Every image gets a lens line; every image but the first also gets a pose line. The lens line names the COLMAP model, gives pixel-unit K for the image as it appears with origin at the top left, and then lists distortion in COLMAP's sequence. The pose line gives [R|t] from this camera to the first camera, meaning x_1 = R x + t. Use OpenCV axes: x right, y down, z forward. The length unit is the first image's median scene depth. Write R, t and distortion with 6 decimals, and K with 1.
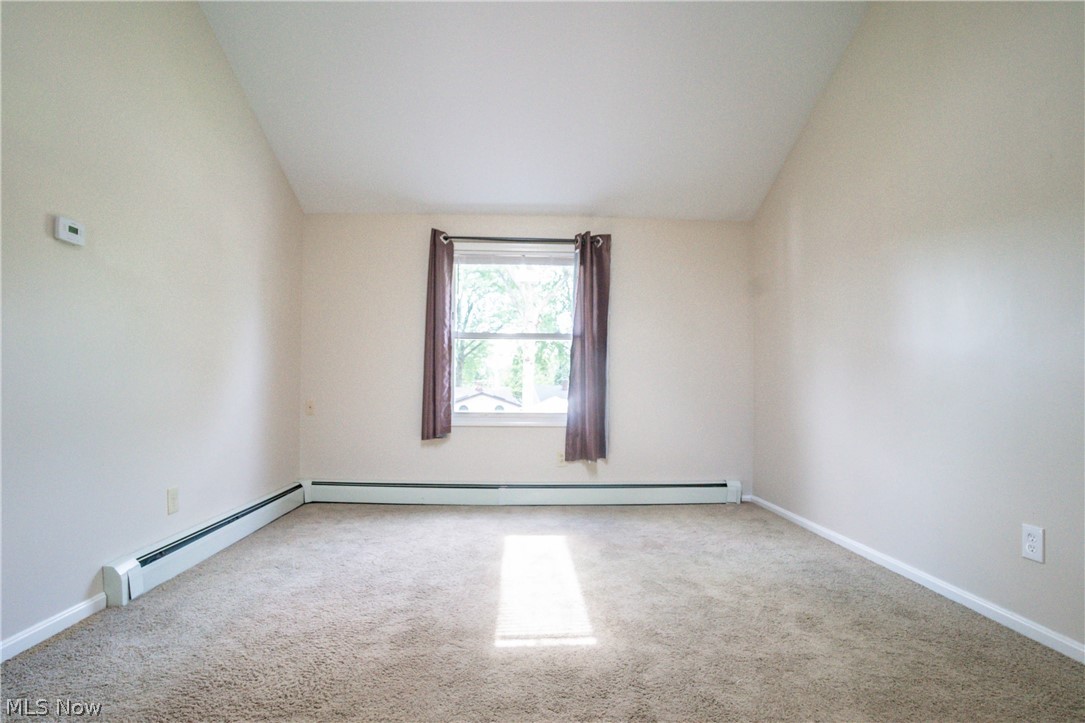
lens RADIAL K [[540.8, 0, 552.3], [0, 540.8, 381.2], [0, 0, 1]] dist [-0.050479, 0.000813]
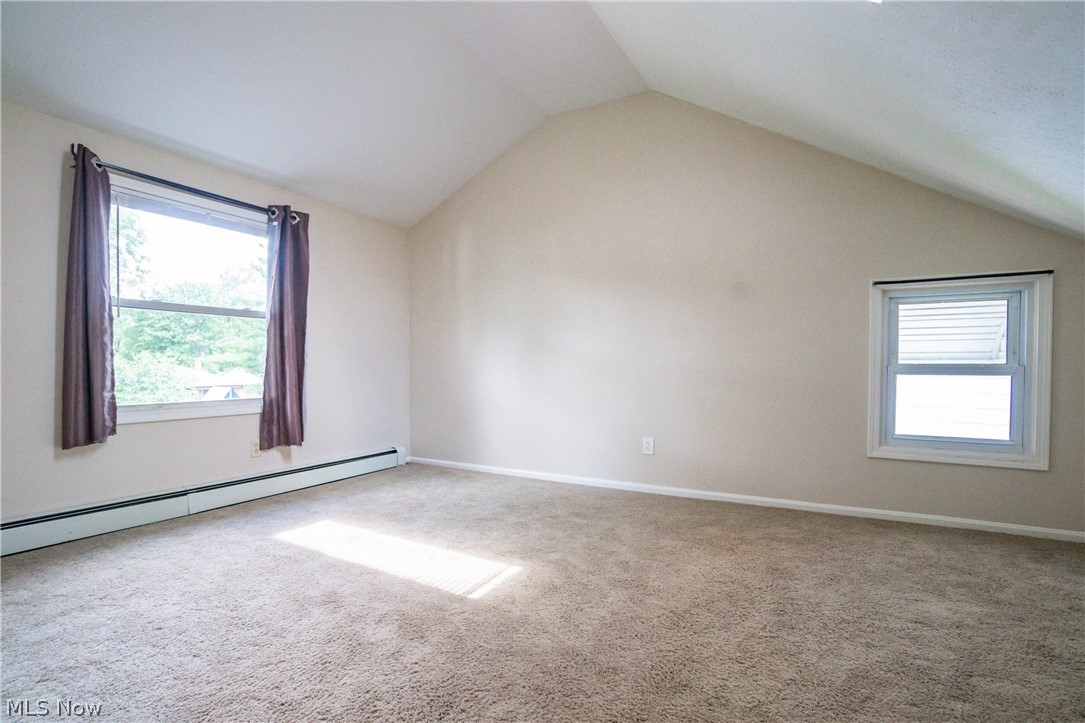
lens RADIAL K [[493.4, 0, 549.4], [0, 493.4, 374.6], [0, 0, 1]] dist [-0.068002, 0.017336]
pose [[0.522642, -0.020085, 0.852315, -0.421784], [-0.007427, 0.999577, 0.028110, -0.007523], [-0.852520, -0.021022, 0.522272, 0.157987]]
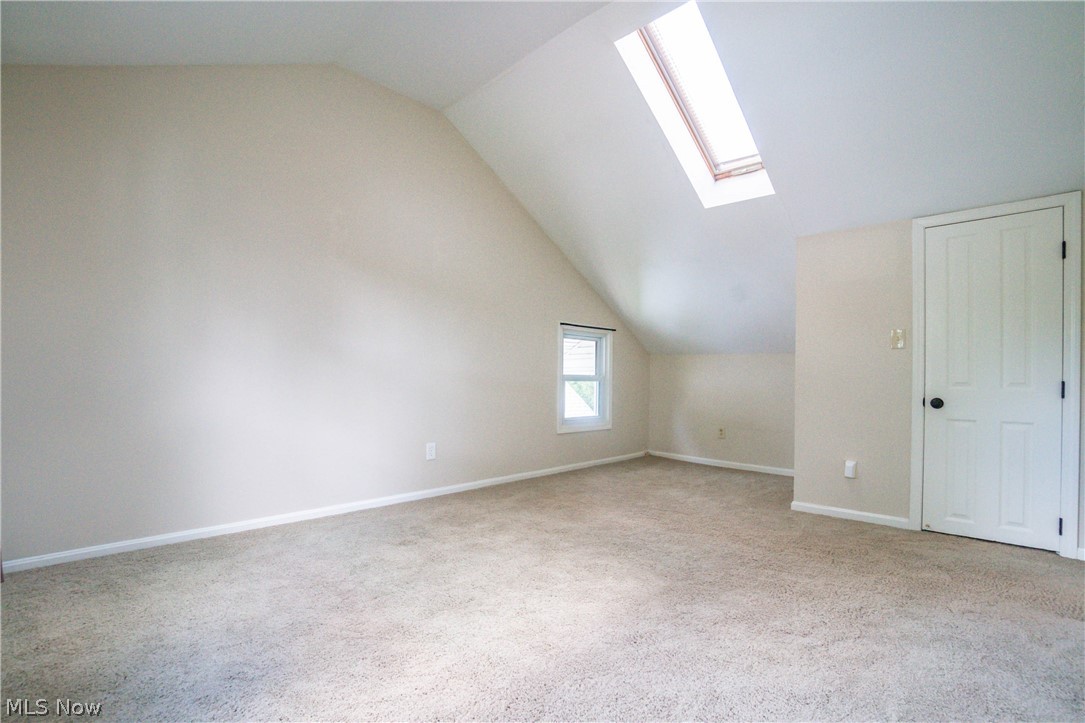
lens RADIAL K [[493.4, 0, 549.4], [0, 493.4, 374.6], [0, 0, 1]] dist [-0.068002, 0.017336]
pose [[-0.693438, -0.004702, 0.720501, -0.378226], [-0.021862, 0.999656, -0.014517, 0.011624], [-0.720185, -0.025819, -0.693302, 0.953284]]
